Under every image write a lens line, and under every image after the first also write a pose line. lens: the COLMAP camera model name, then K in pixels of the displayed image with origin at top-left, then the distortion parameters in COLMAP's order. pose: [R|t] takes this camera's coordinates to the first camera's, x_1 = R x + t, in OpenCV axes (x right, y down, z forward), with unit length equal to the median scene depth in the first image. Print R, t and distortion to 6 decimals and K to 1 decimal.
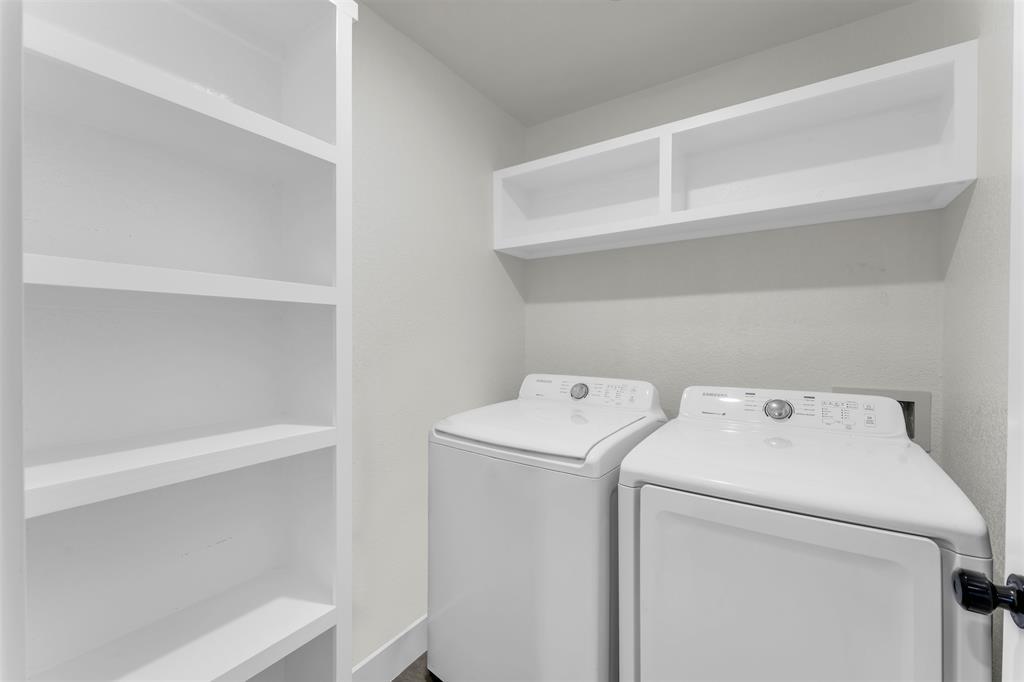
lens RADIAL K [[410.5, 0, 512.0], [0, 410.5, 341.0], [0, 0, 1]] dist [-0.001710, -0.000032]
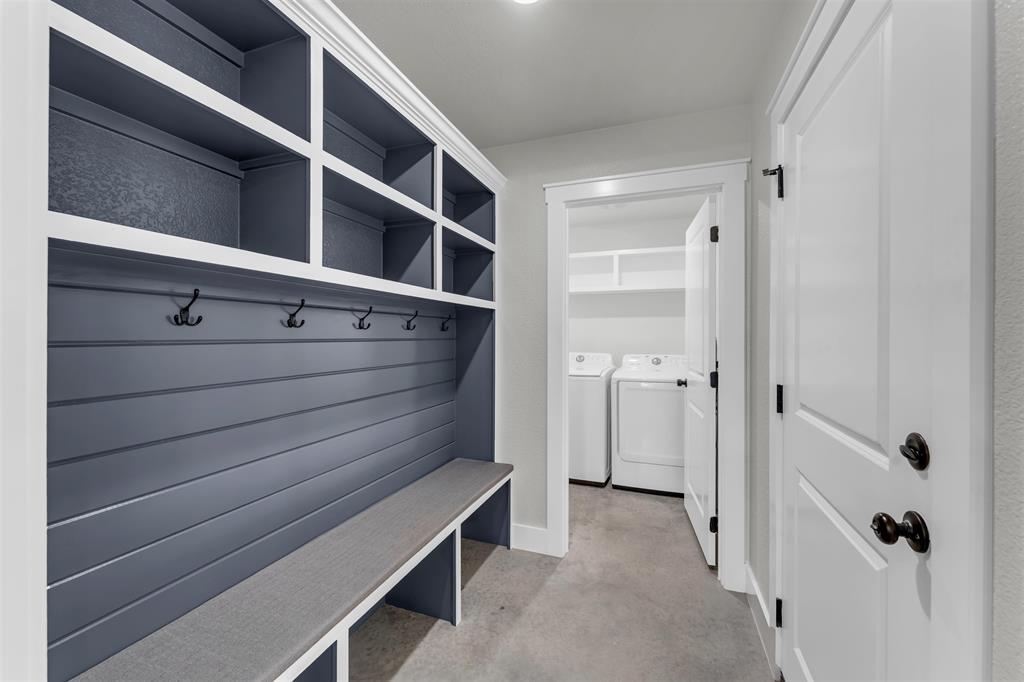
lens RADIAL K [[407.8, 0, 511.7], [0, 407.8, 334.9], [0, 0, 1]] dist [-0.000461, -0.000021]
pose [[0.974181, 0.000843, 0.225768, -0.938427], [-0.000154, 0.999995, -0.003072, -0.008514], [-0.225770, 0.002958, 0.974176, -1.483955]]
